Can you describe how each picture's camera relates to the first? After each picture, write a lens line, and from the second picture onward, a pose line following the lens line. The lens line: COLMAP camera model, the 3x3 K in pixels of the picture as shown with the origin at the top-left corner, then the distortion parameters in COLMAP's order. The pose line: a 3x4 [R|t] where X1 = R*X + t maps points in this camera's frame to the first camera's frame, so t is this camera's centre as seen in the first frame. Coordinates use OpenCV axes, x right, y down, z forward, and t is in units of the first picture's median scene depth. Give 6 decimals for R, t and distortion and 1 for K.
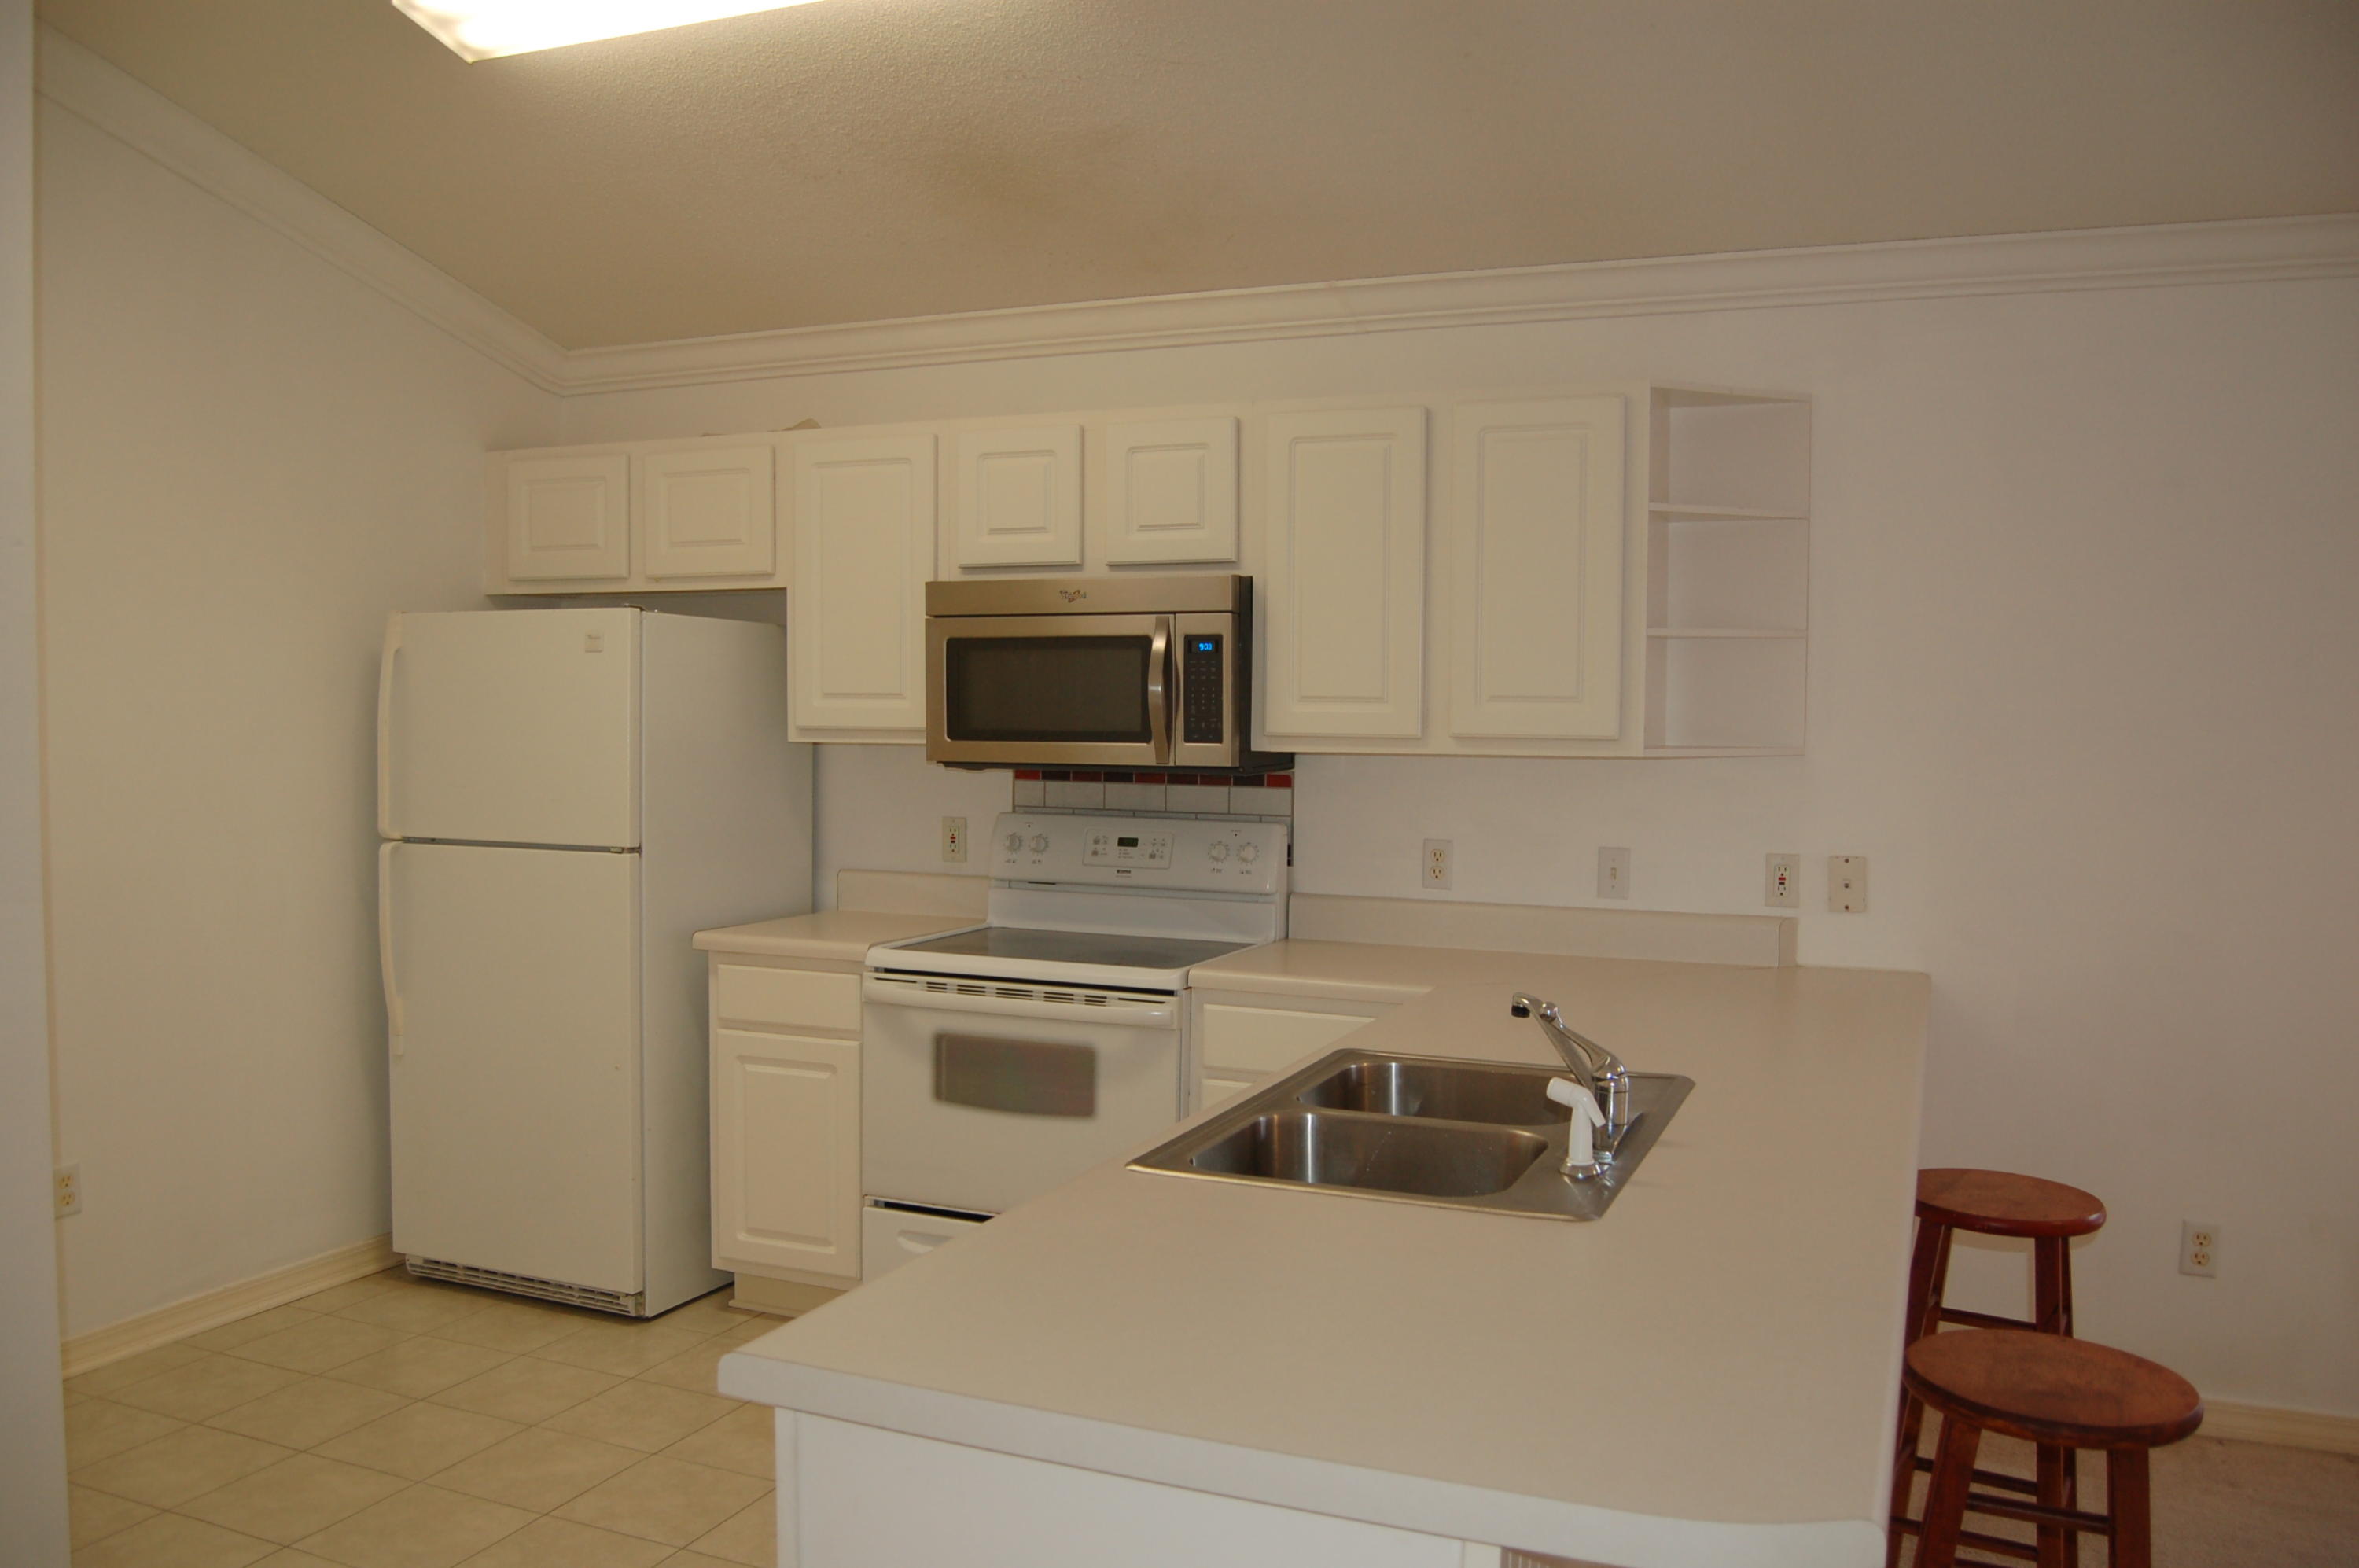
lens RADIAL K [[1841.1, 0, 1181.3], [0, 1841.1, 807.9], [0, 0, 1]] dist [-0.093220, 0.034591]
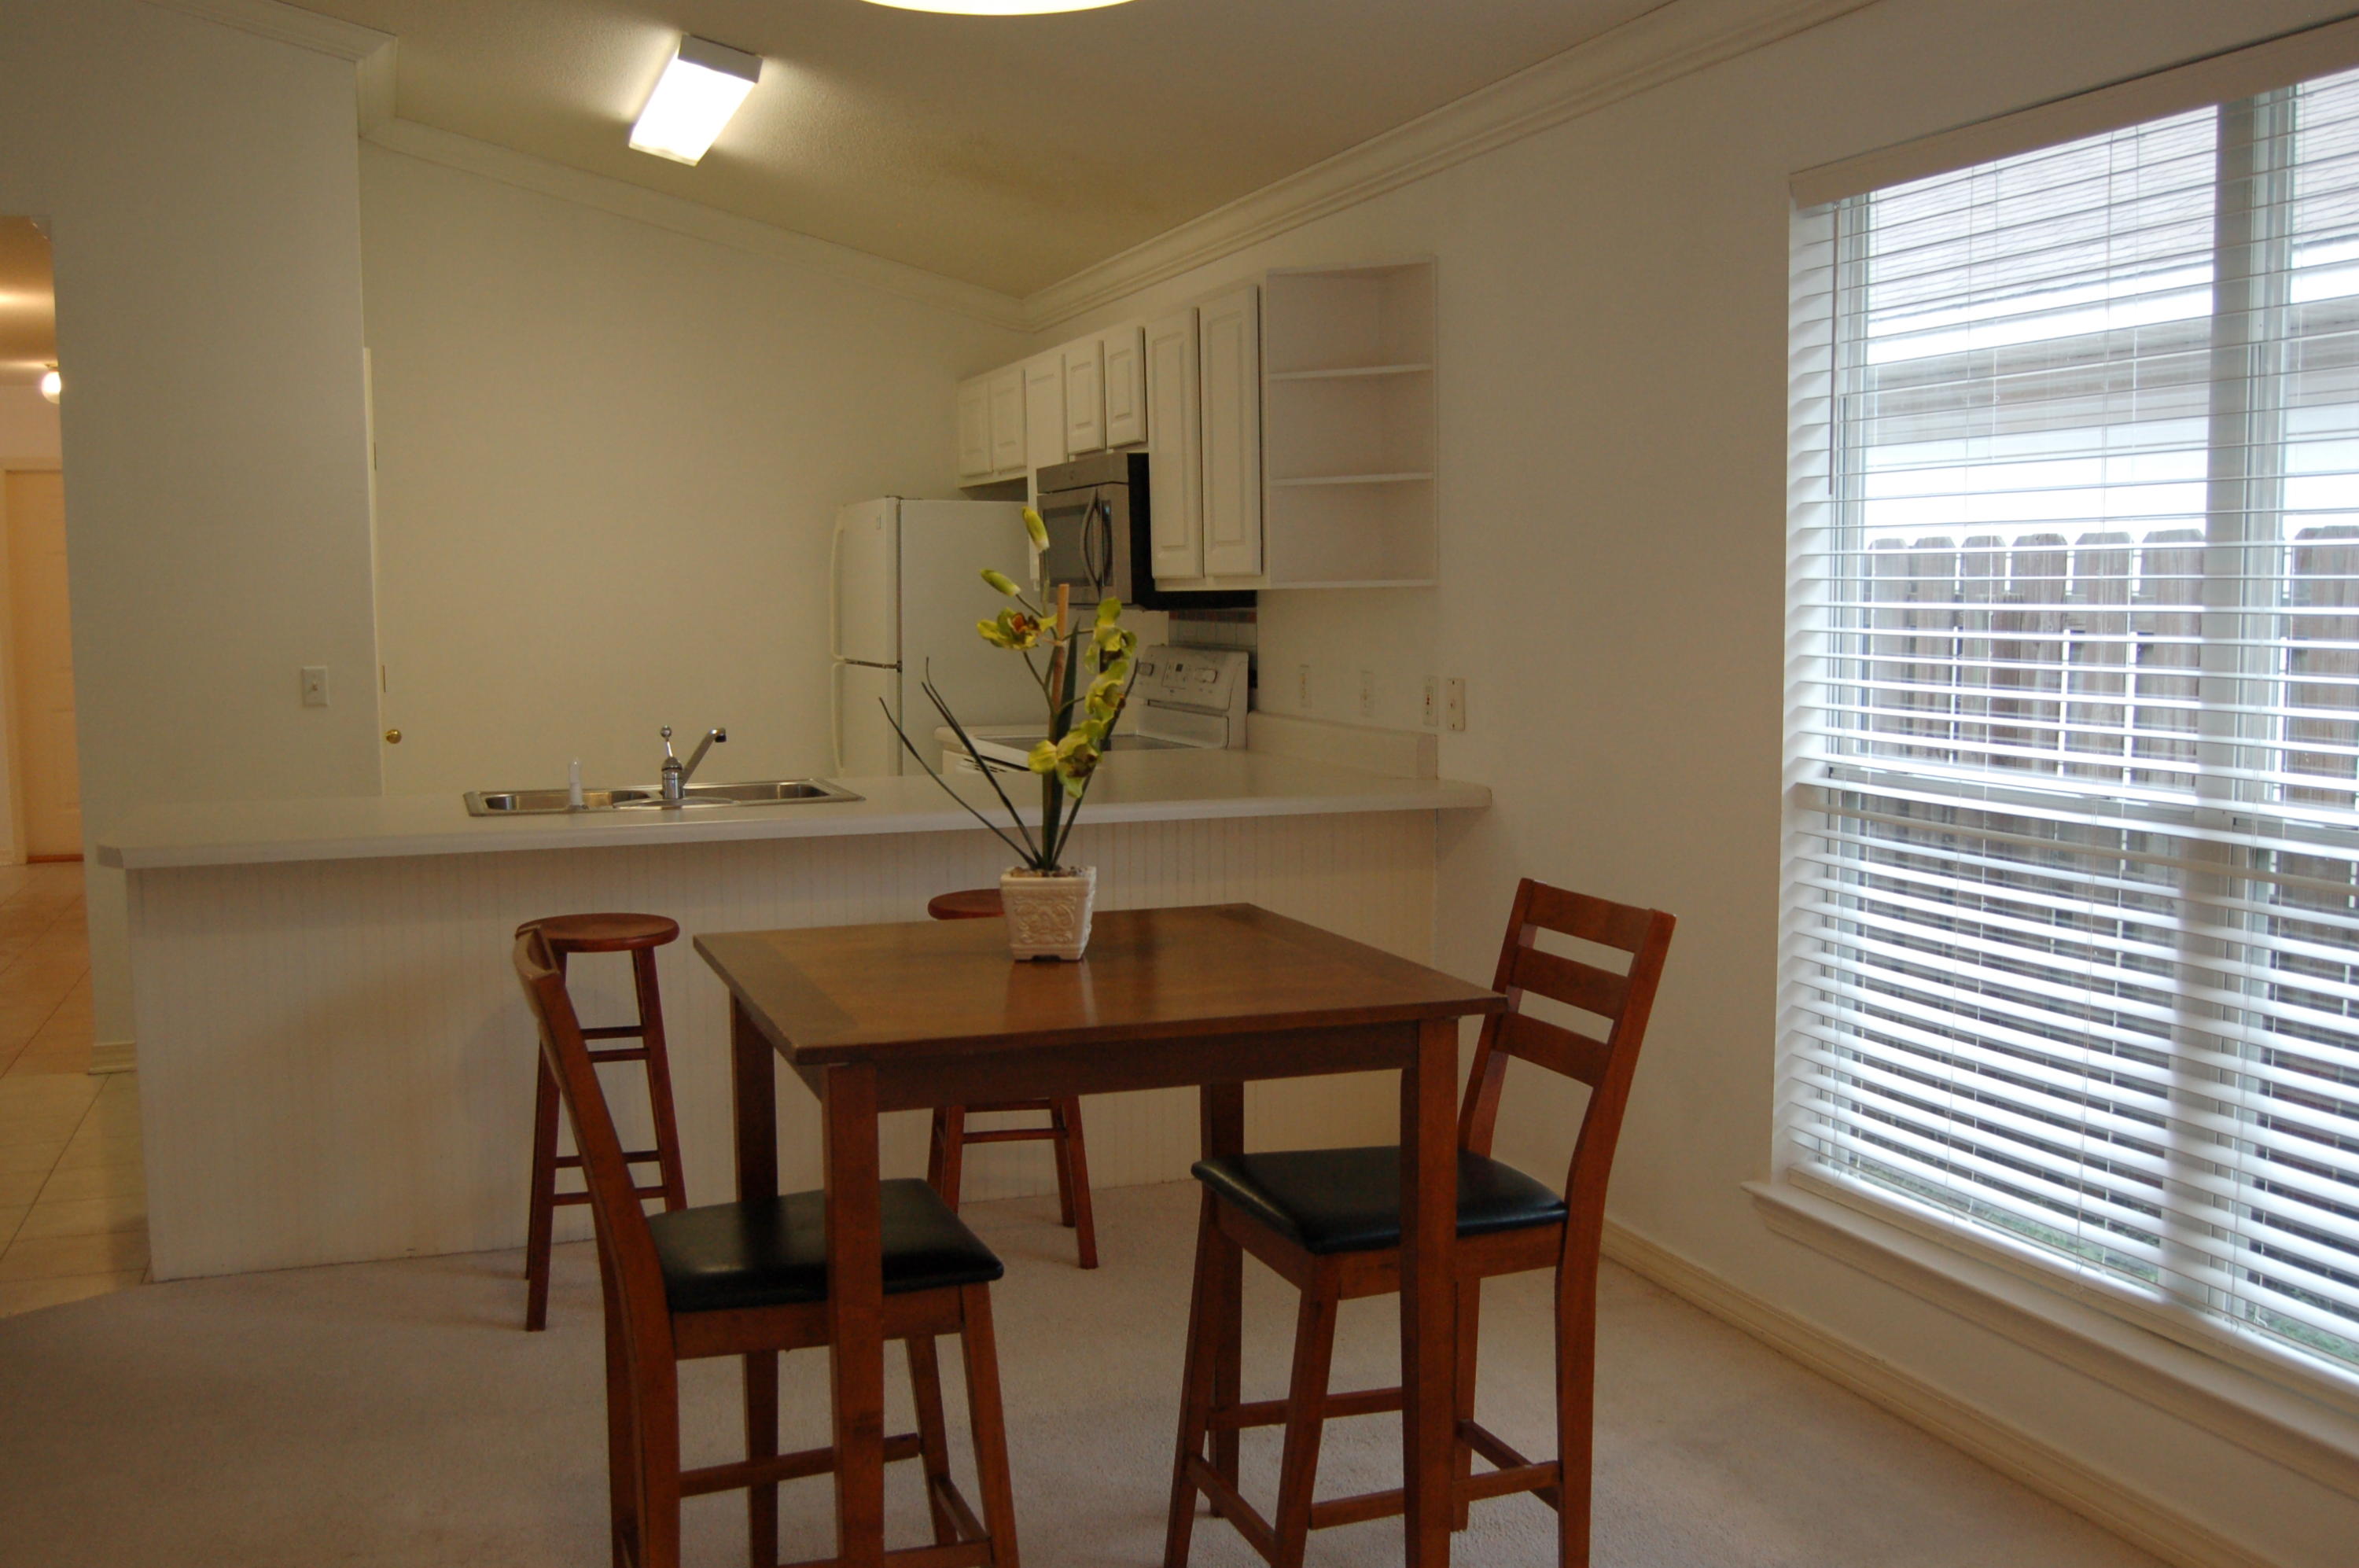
lens RADIAL K [[2202.1, 0, 1179.5], [0, 2202.1, 784.0], [0, 0, 1]] dist [-0.057391, -0.016891]
pose [[0.679847, 0.050645, -0.731603, 1.103382], [-0.026288, 0.998654, 0.044702, 0.031585], [0.732883, -0.011158, 0.680264, -0.013808]]
